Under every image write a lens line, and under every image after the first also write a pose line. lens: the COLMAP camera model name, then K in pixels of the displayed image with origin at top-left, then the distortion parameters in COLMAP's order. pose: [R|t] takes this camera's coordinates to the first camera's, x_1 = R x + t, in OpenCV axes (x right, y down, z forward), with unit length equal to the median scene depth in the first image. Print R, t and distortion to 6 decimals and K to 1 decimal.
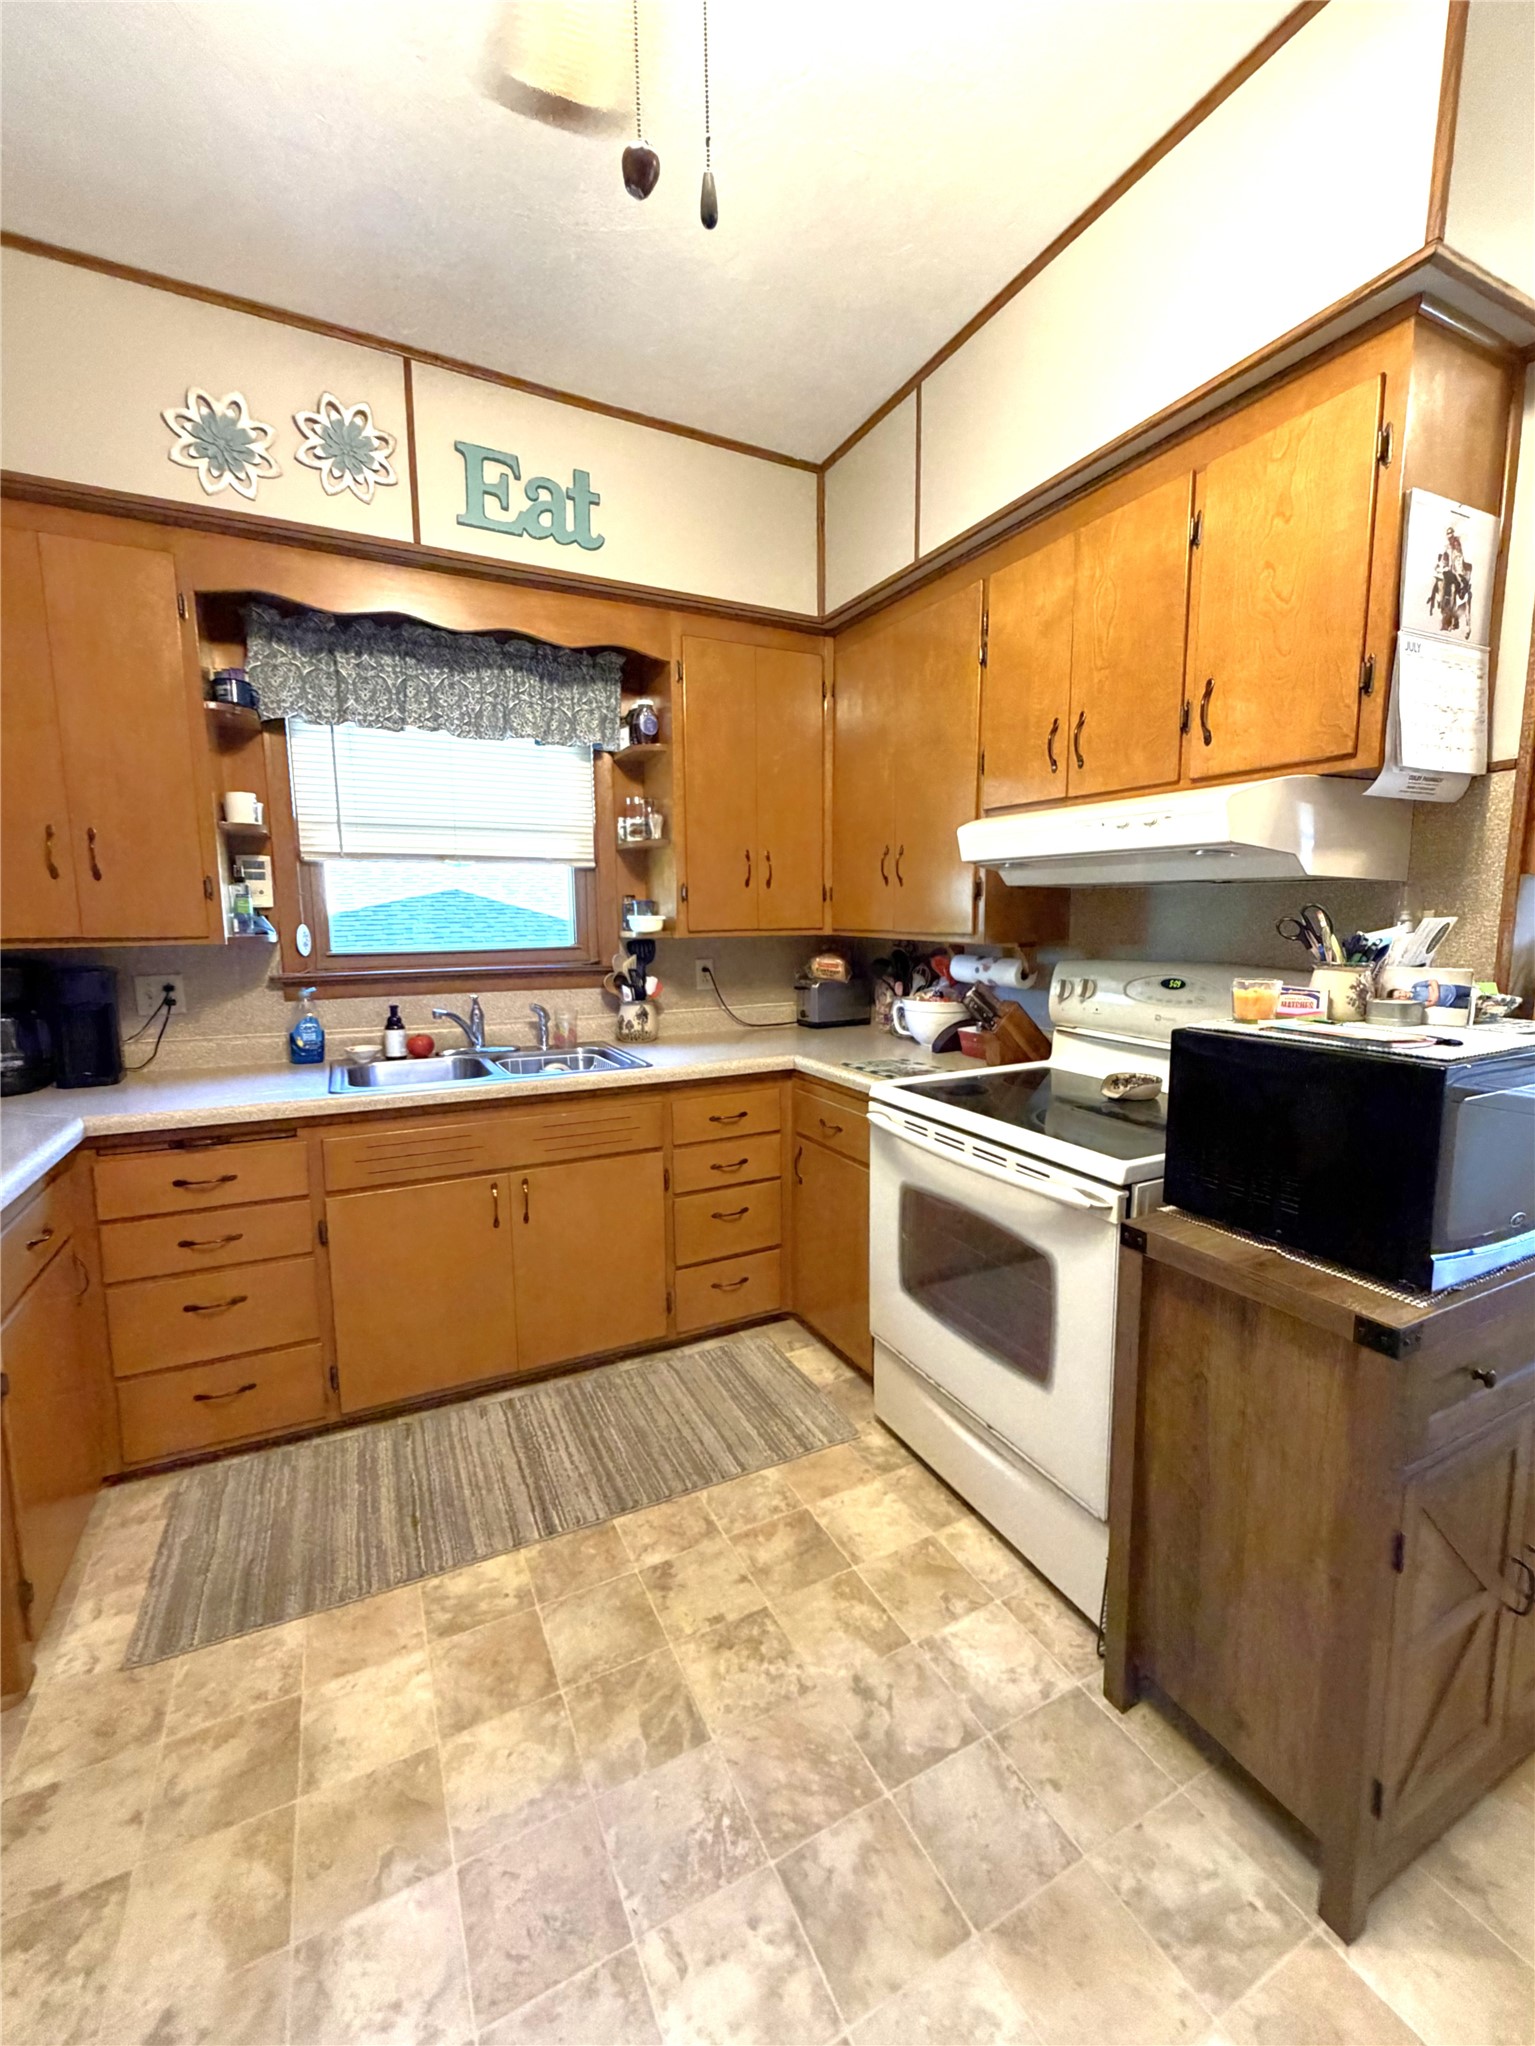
lens RADIAL K [[836.6, 0, 764.6], [0, 836.6, 1020.2], [0, 0, 1]] dist [-0.001171, -0.000112]
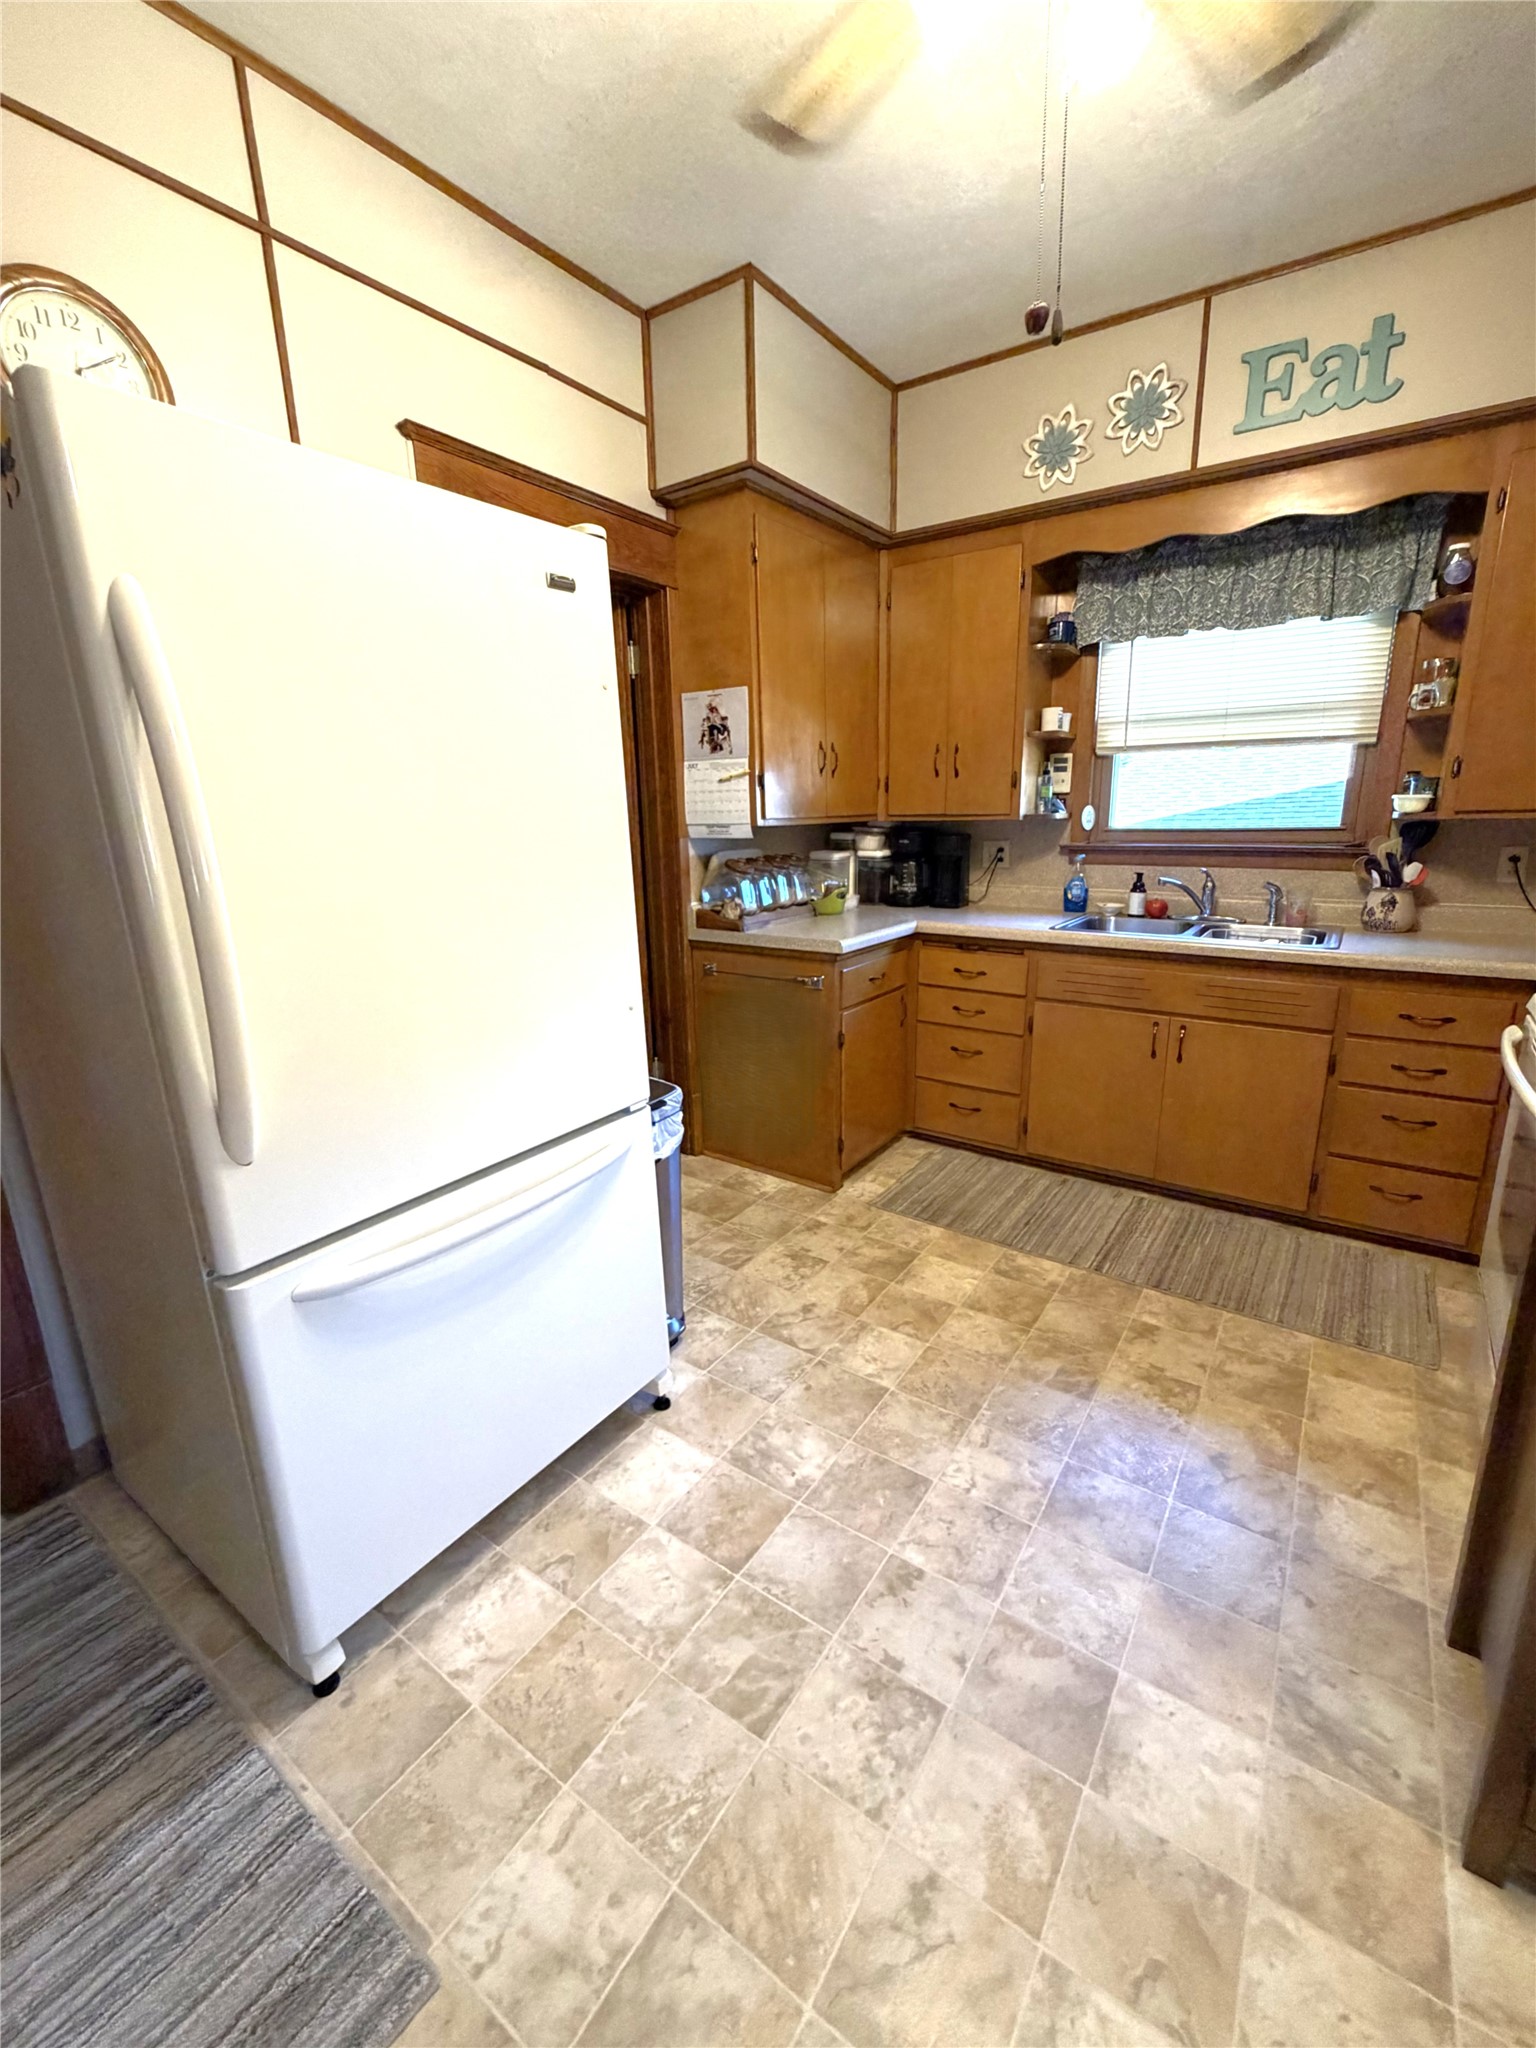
lens RADIAL K [[837.4, 0, 775.0], [0, 837.4, 1020.7], [0, 0, 1]] dist [-0.001171, -0.000112]
pose [[0.481924, 0.212729, -0.849997, 0.450110], [-0.096258, 0.977063, 0.189955, 0.014482], [0.870910, -0.009725, 0.491347, -0.084926]]
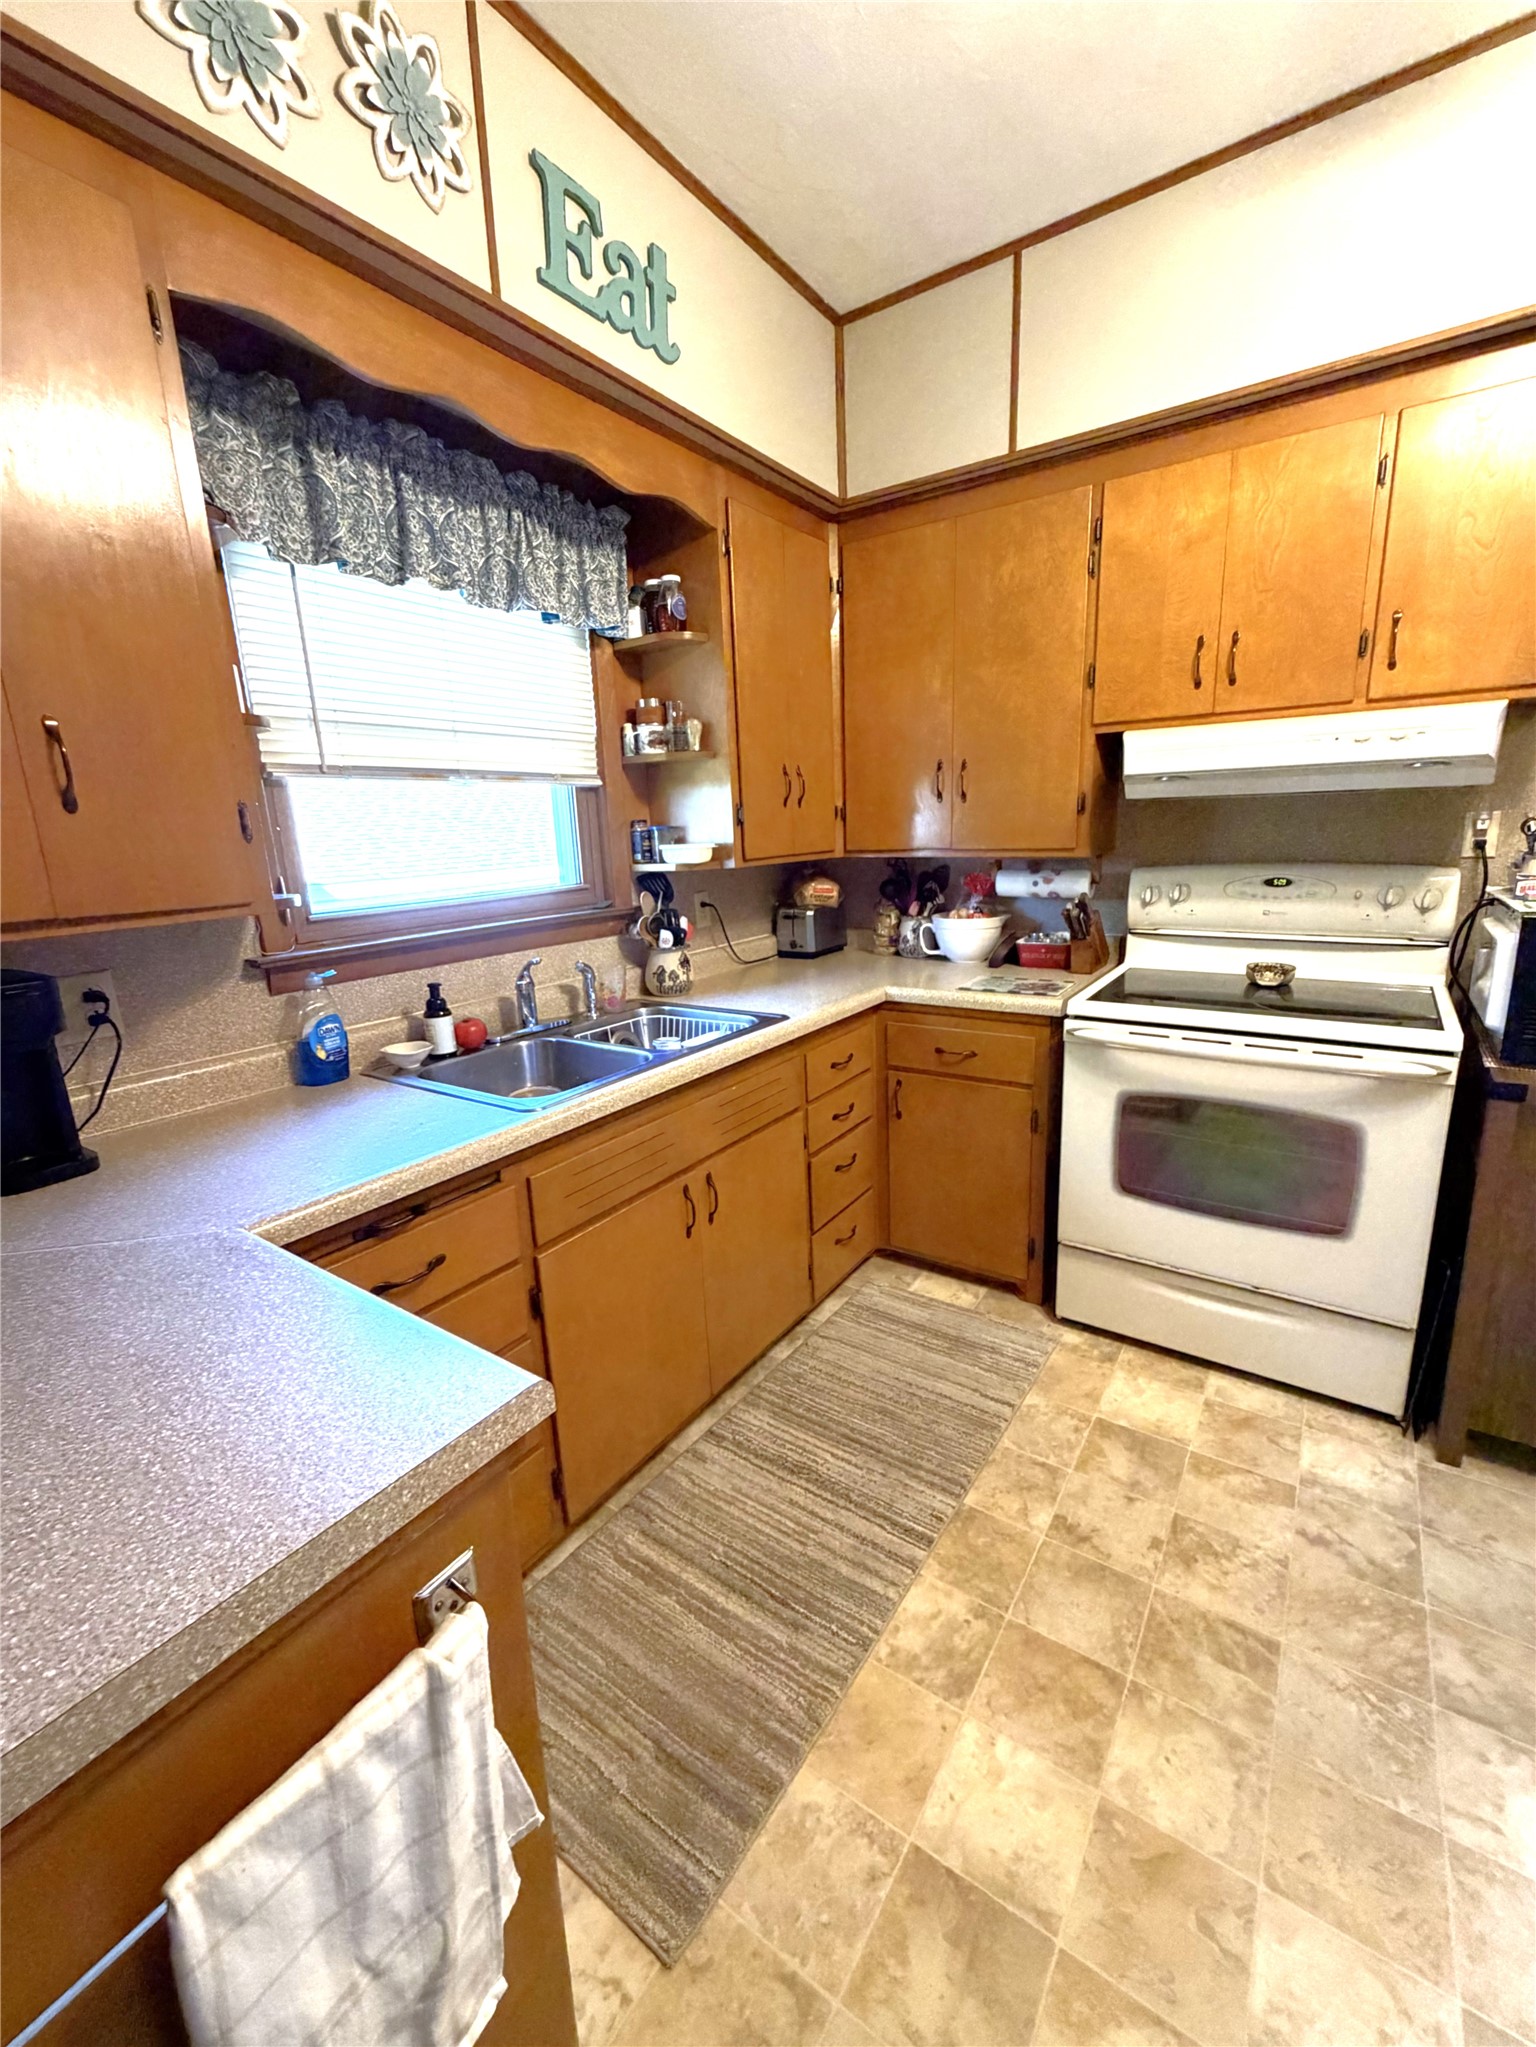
lens RADIAL K [[837.0, 0, 770.9], [0, 837.0, 1020.9], [0, 0, 1]] dist [-0.001171, -0.000112]
pose [[0.877990, -0.137105, 0.458623, -0.603382], [0.095585, 0.989023, 0.112679, -0.044896], [-0.469038, -0.055094, 0.881458, 0.262787]]
